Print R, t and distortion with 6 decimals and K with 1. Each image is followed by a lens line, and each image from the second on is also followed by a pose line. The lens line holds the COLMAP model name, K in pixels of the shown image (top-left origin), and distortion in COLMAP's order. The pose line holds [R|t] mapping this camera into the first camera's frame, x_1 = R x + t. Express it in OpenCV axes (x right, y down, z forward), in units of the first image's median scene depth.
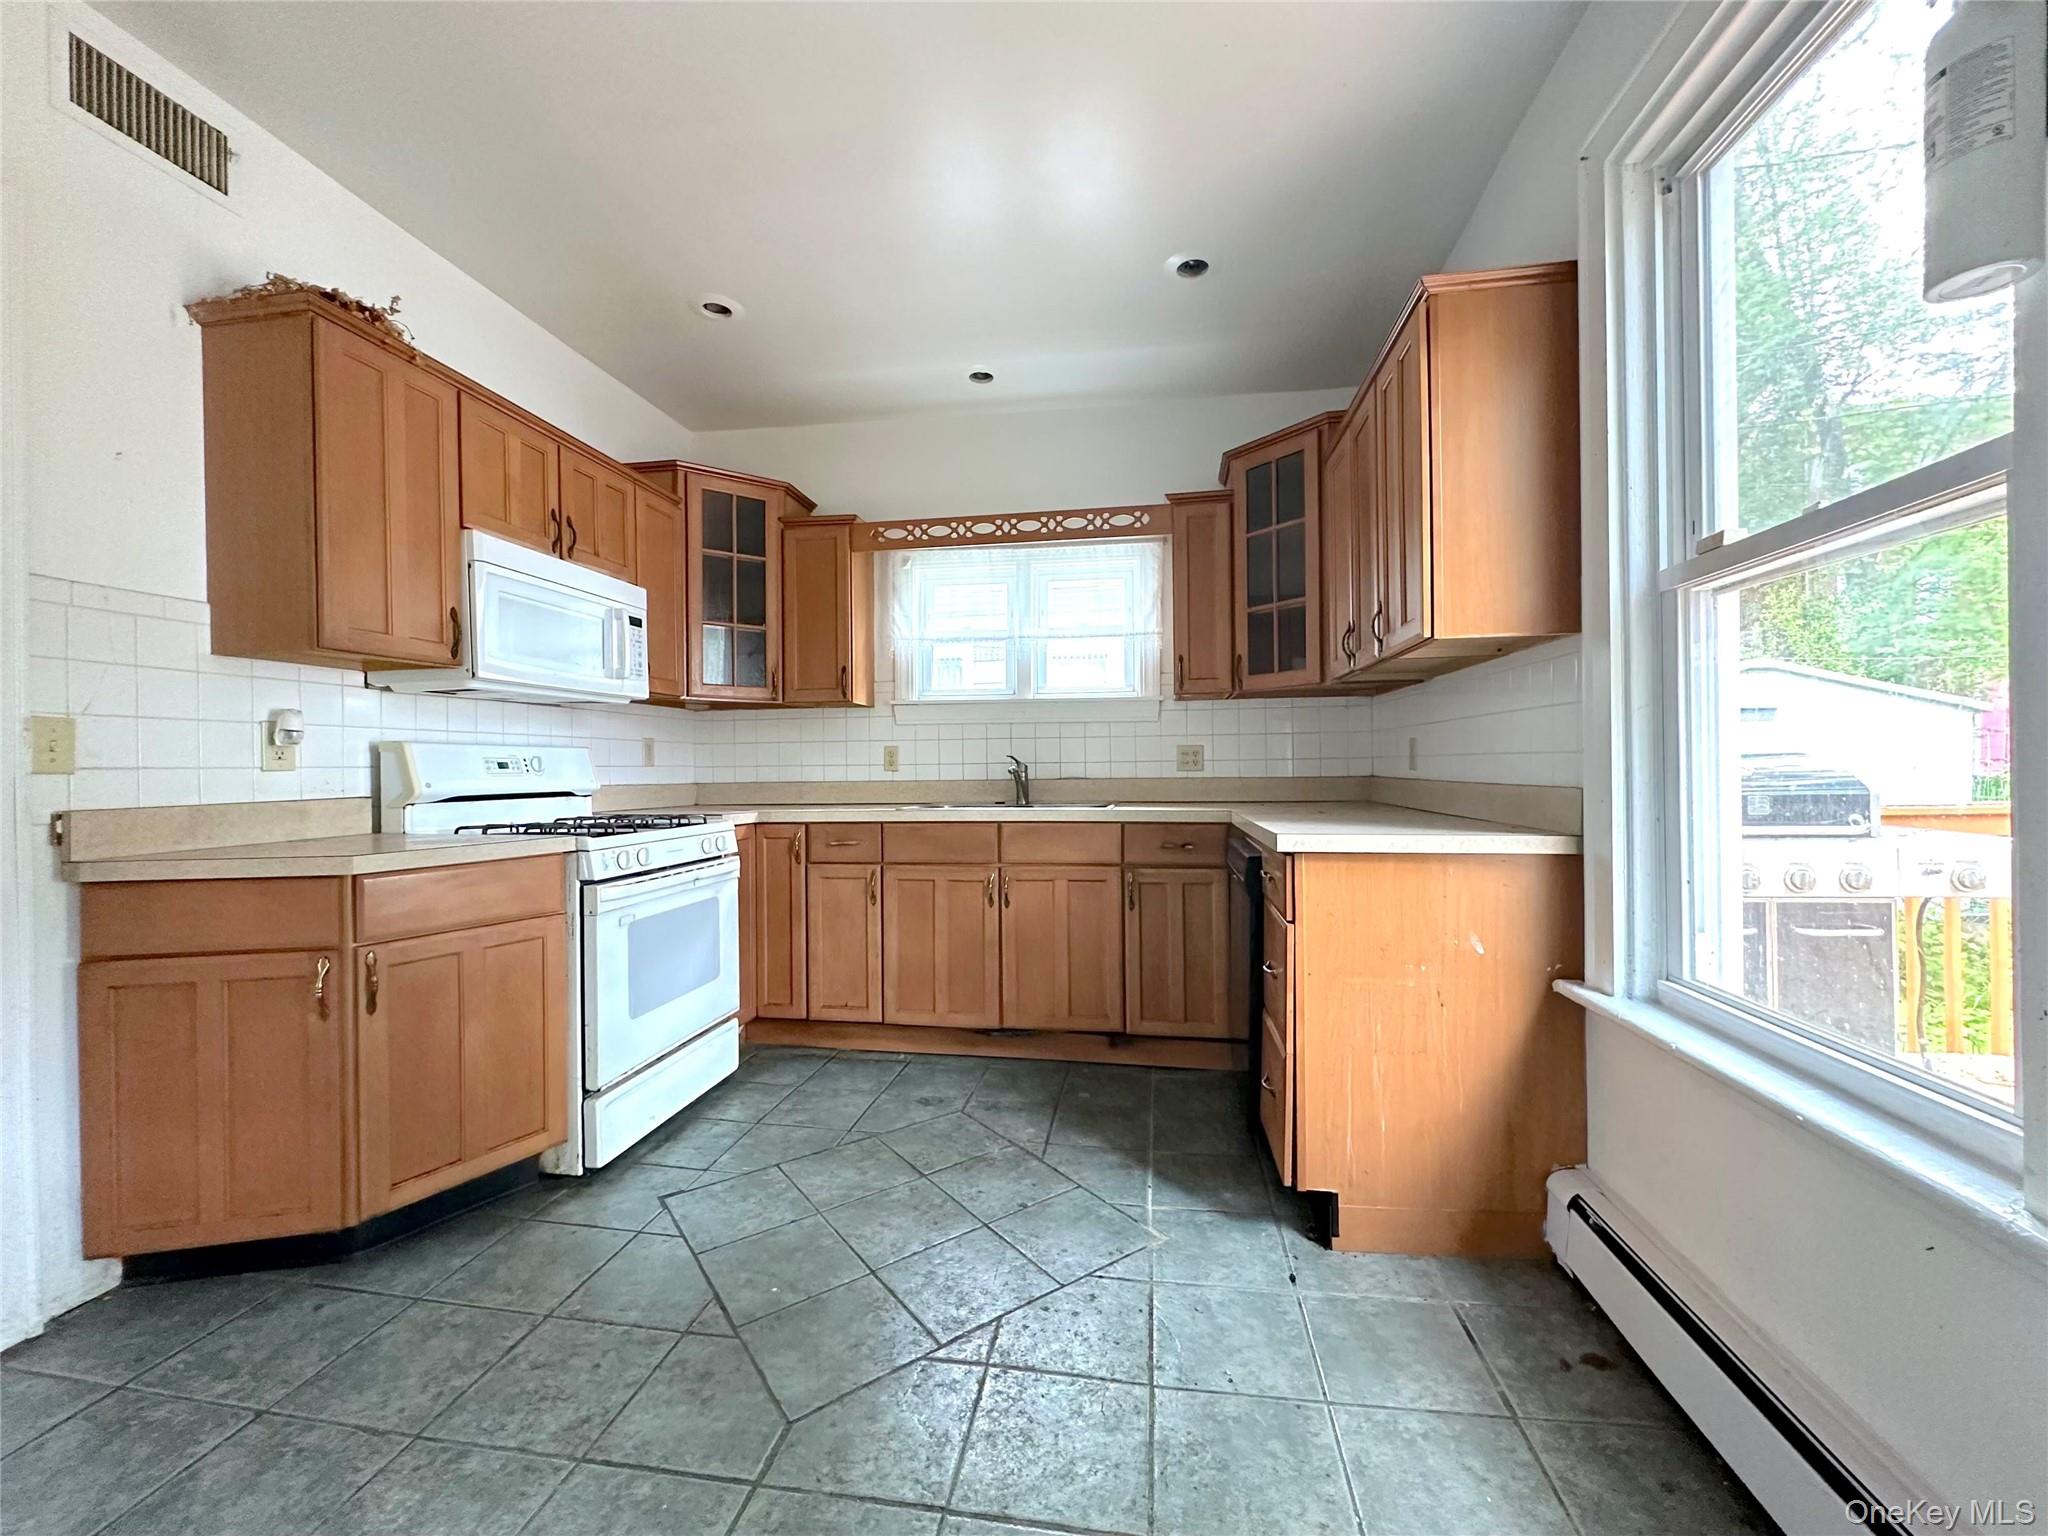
lens RADIAL K [[819.7, 0, 1021.1], [0, 819.7, 763.7], [0, 0, 1]] dist [-0.001580, 0.000067]
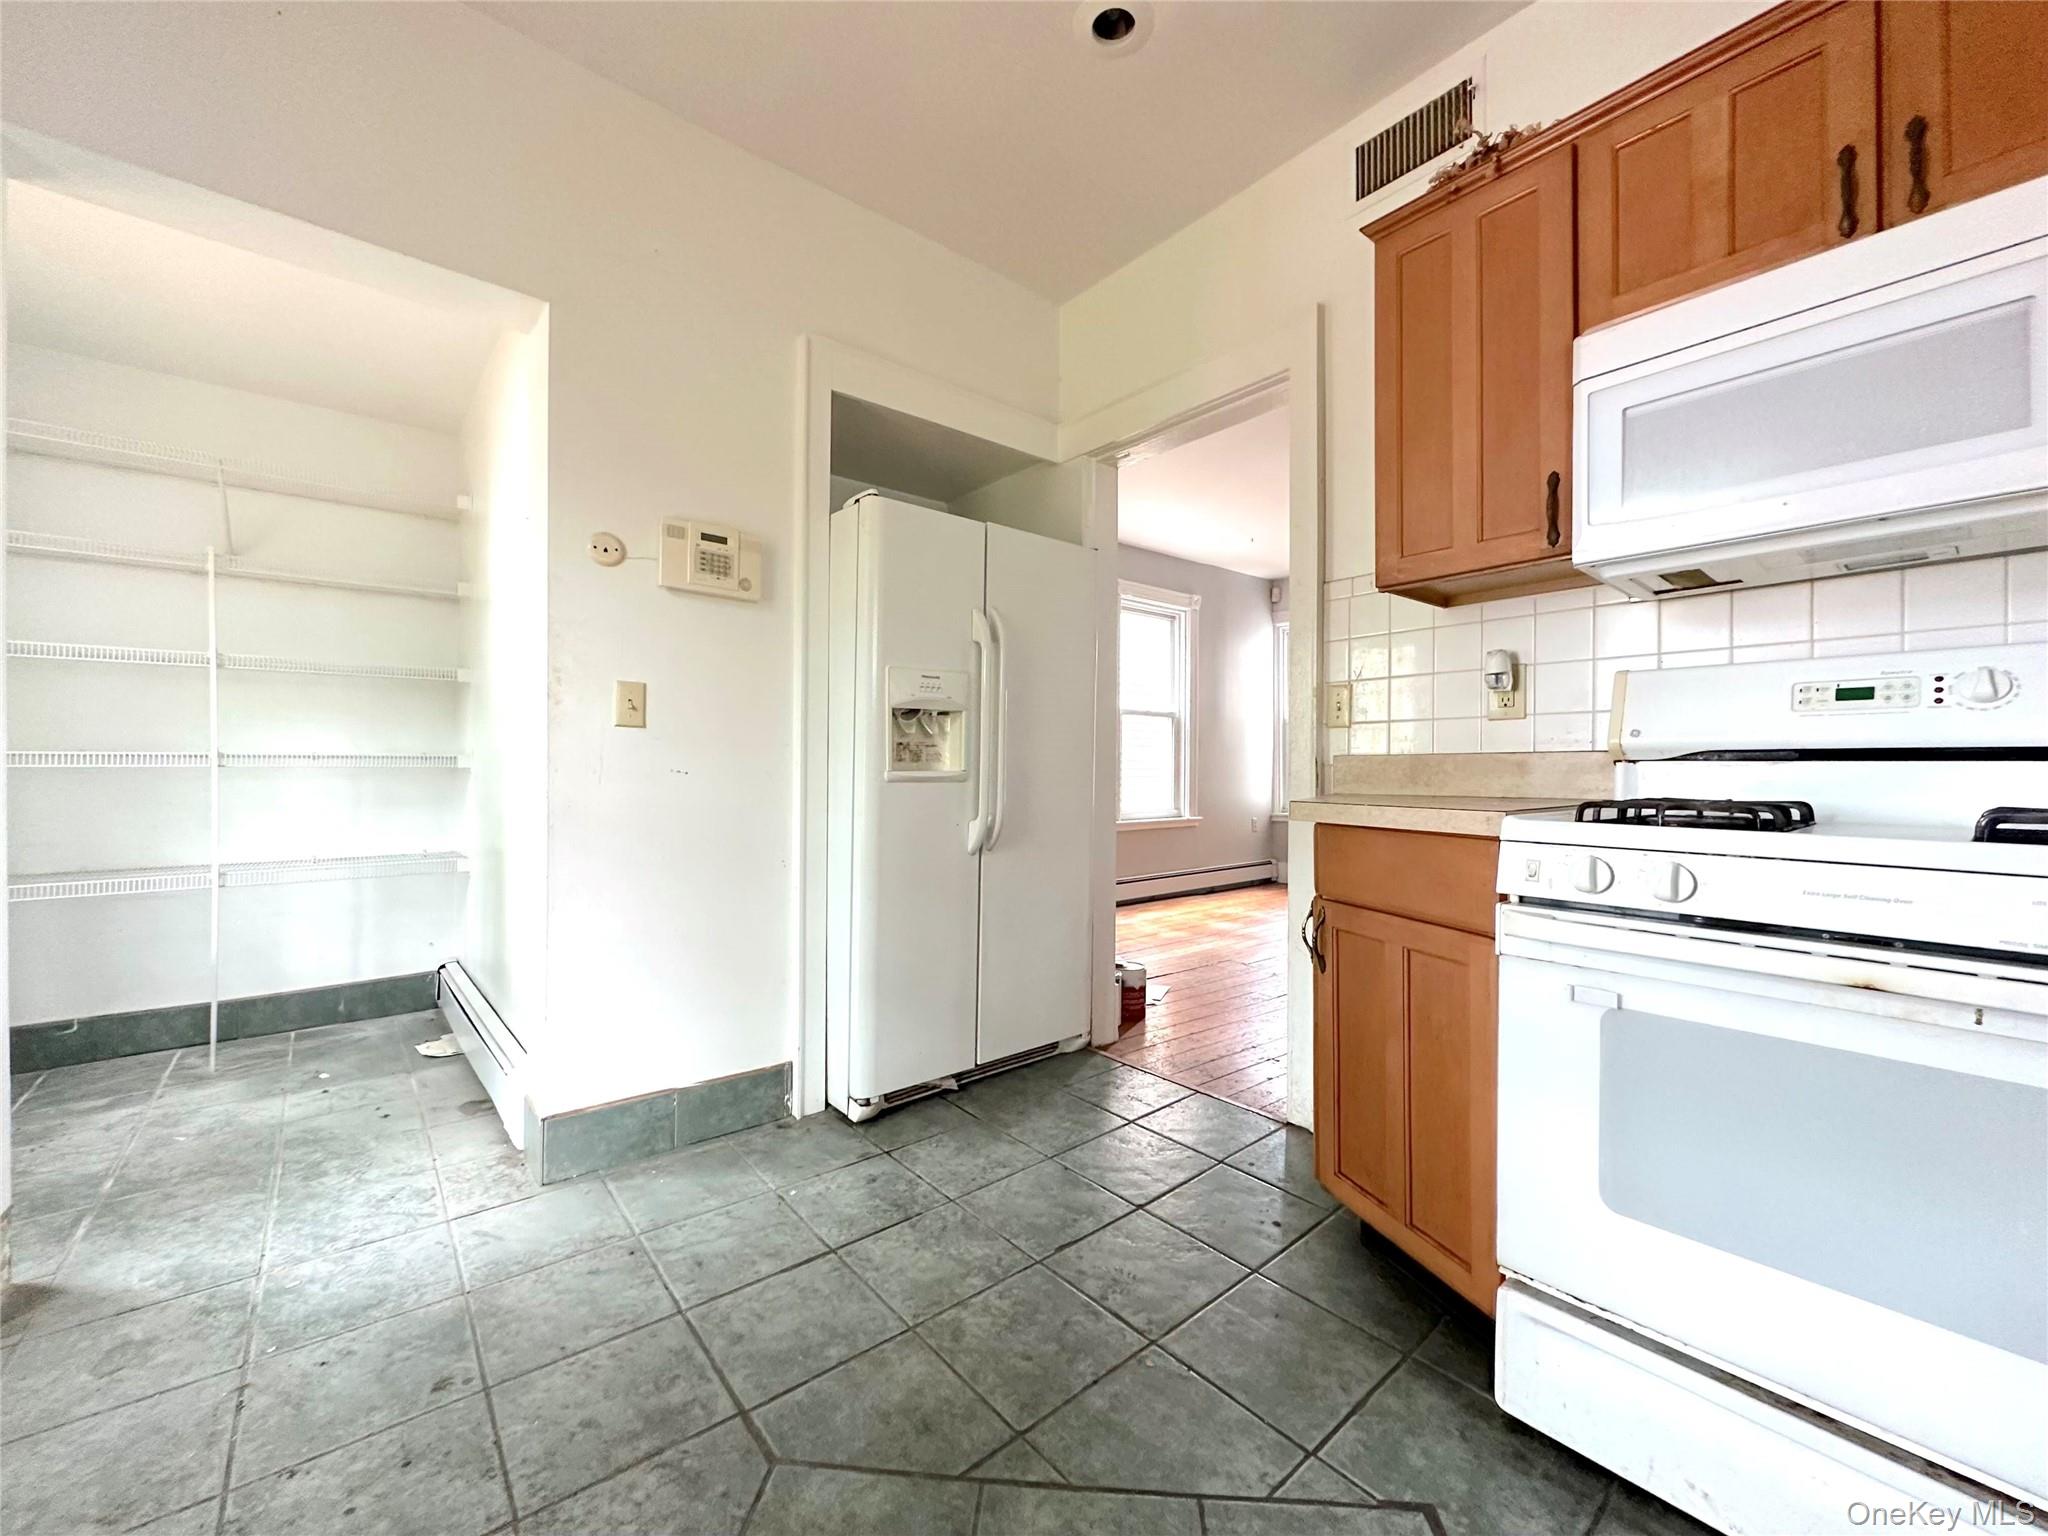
lens RADIAL K [[819.7, 0, 1027.7], [0, 819.7, 773.0], [0, 0, 1]] dist [-0.001580, 0.000067]
pose [[-0.655190, 0.008835, -0.755413, 0.145902], [0.001049, 0.999941, 0.010786, 0.068255], [0.755463, 0.006274, -0.655161, 1.421047]]
